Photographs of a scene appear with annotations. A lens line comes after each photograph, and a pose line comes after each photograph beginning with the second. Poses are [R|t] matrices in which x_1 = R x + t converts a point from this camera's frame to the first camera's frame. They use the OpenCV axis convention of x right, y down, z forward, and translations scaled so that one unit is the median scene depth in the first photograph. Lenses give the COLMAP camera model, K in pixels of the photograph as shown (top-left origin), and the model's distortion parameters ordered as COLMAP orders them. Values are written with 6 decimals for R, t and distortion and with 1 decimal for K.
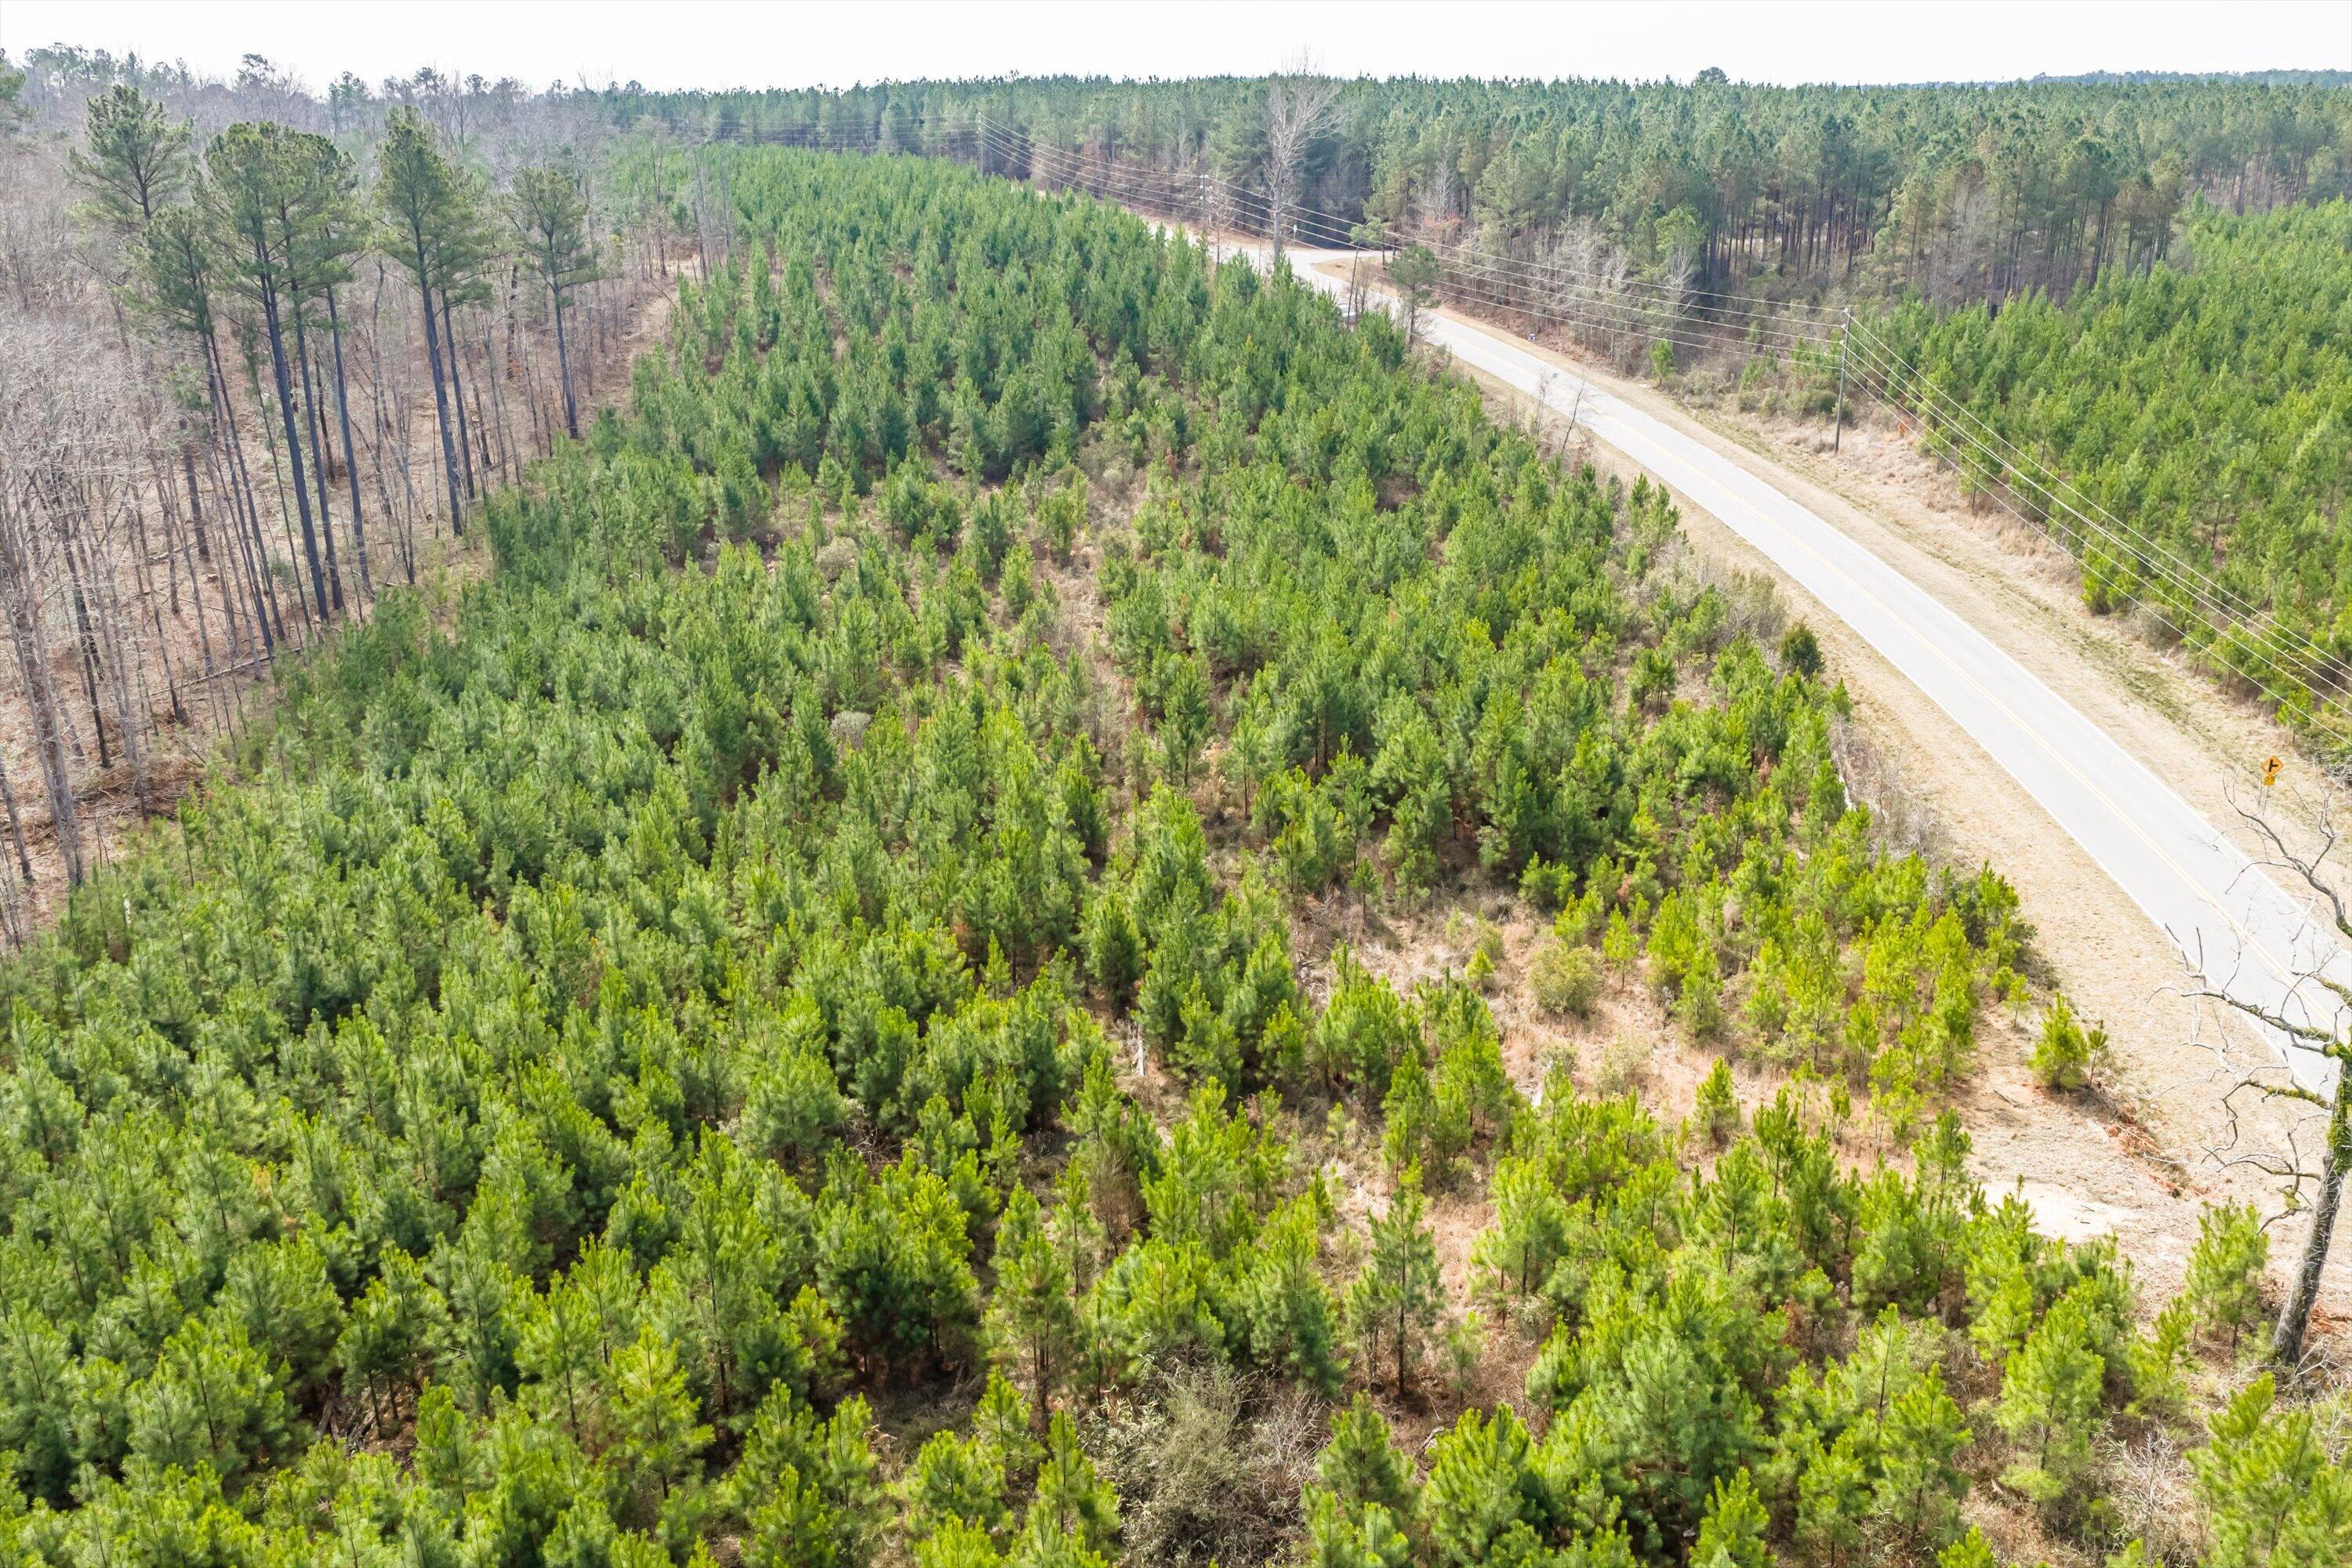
lens RADIAL K [[1945.4, 0, 1182.6], [0, 1945.4, 804.8], [0, 0, 1]] dist [0.018316, -0.029286]
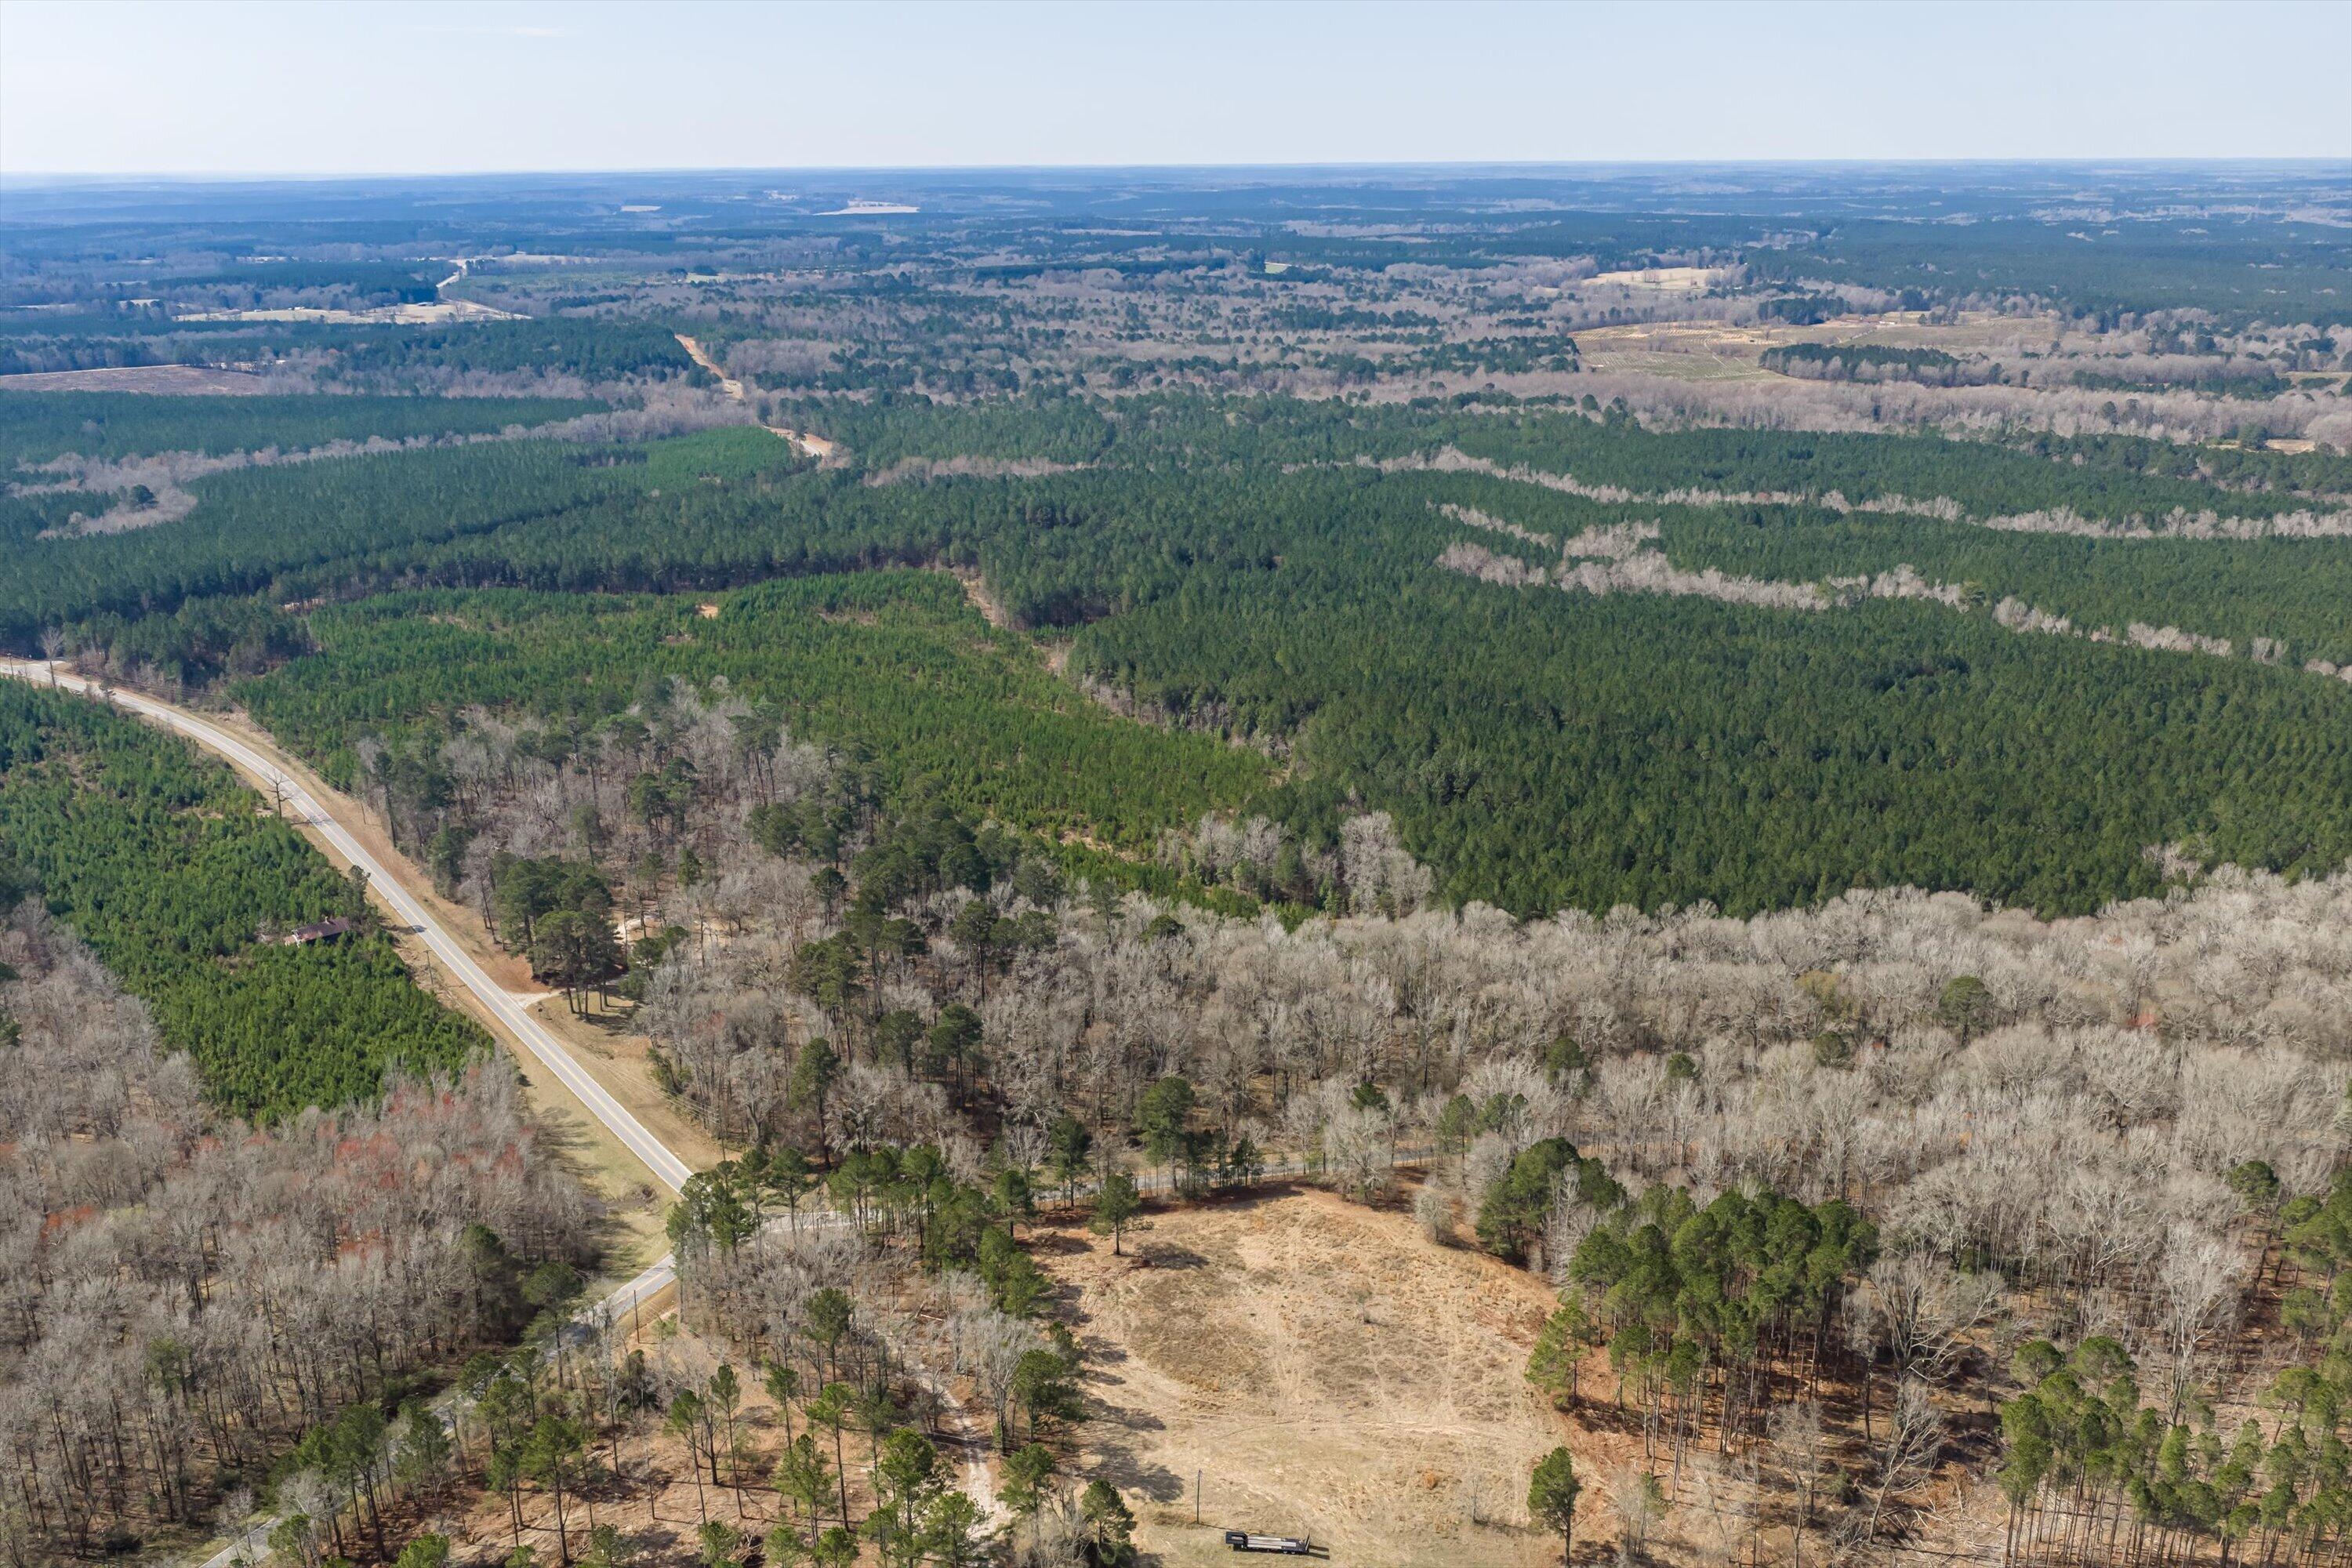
lens RADIAL K [[1945.4, 0, 1182.6], [0, 1945.4, 804.8], [0, 0, 1]] dist [0.018316, -0.029286]
pose [[0.730988, -0.213926, 0.647991, -1.425226], [0.231161, 0.971075, 0.059818, 0.353780], [-0.642045, 0.106064, 0.759295, -5.335763]]
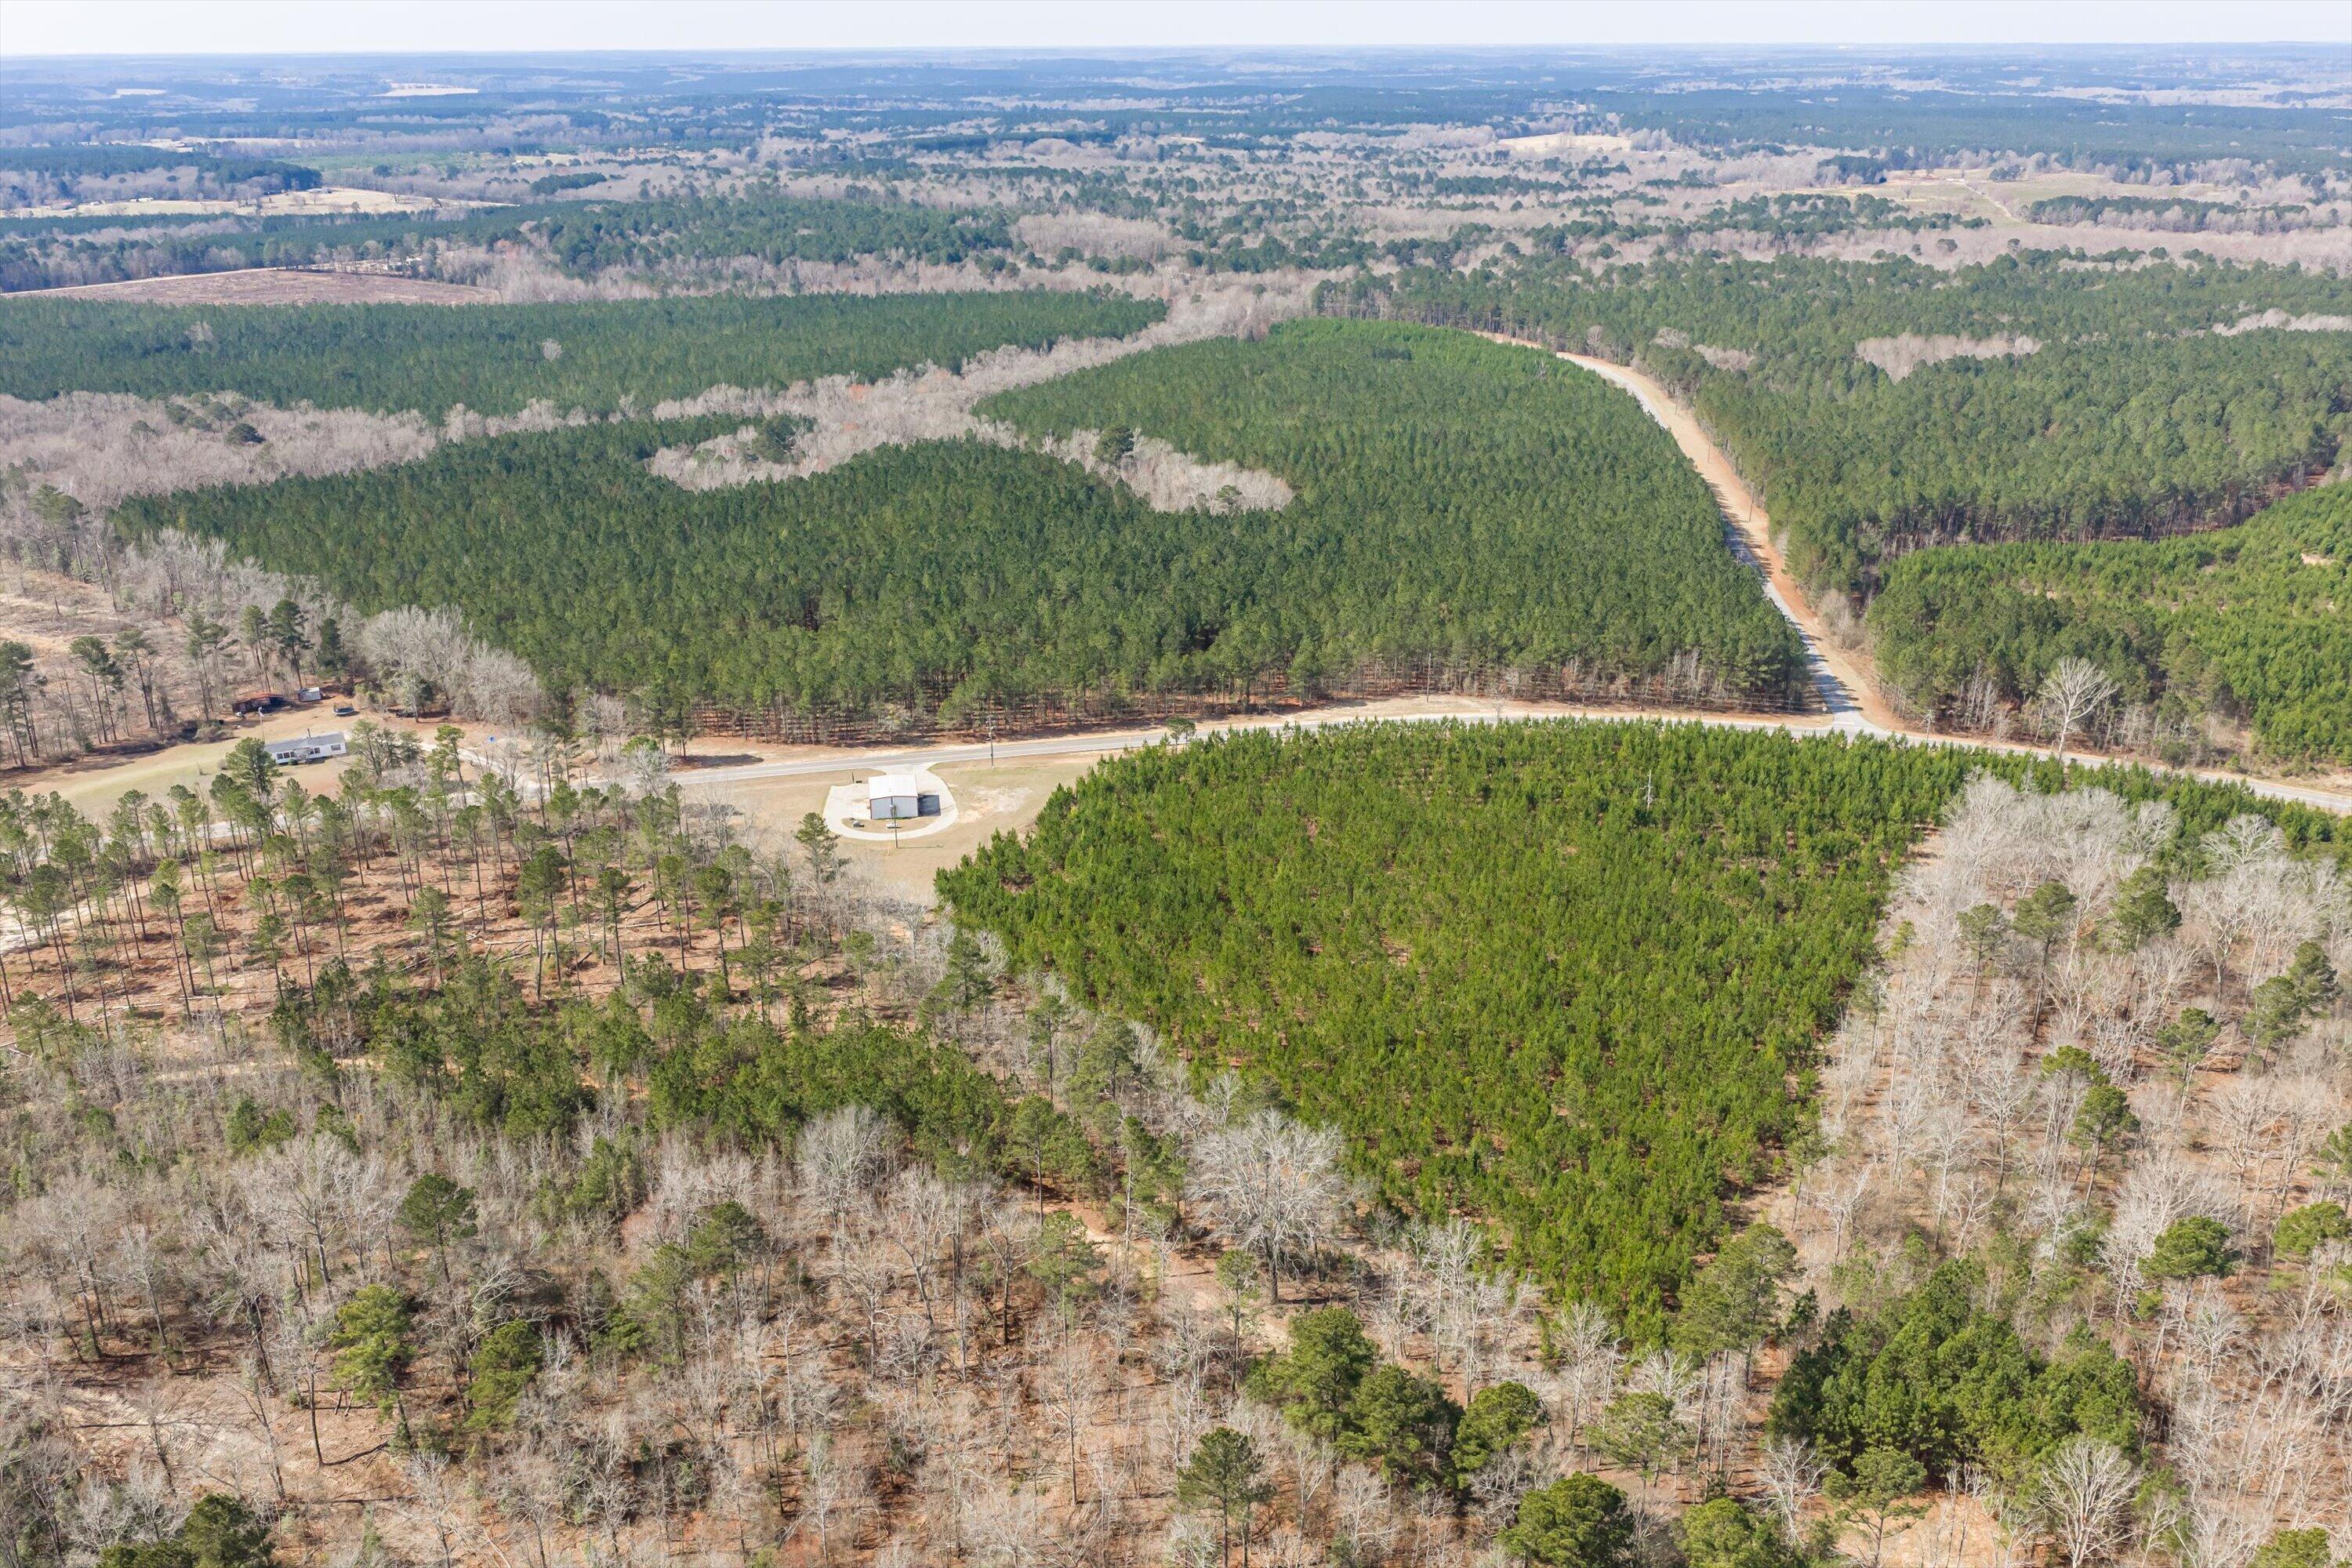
lens RADIAL K [[1945.4, 0, 1182.6], [0, 1945.4, 804.8], [0, 0, 1]] dist [0.018316, -0.029286]
pose [[0.509775, -0.311656, 0.801873, -3.763656], [0.291981, 0.939429, 0.179498, -1.557133], [-0.809245, 0.142628, 0.569895, 1.028009]]
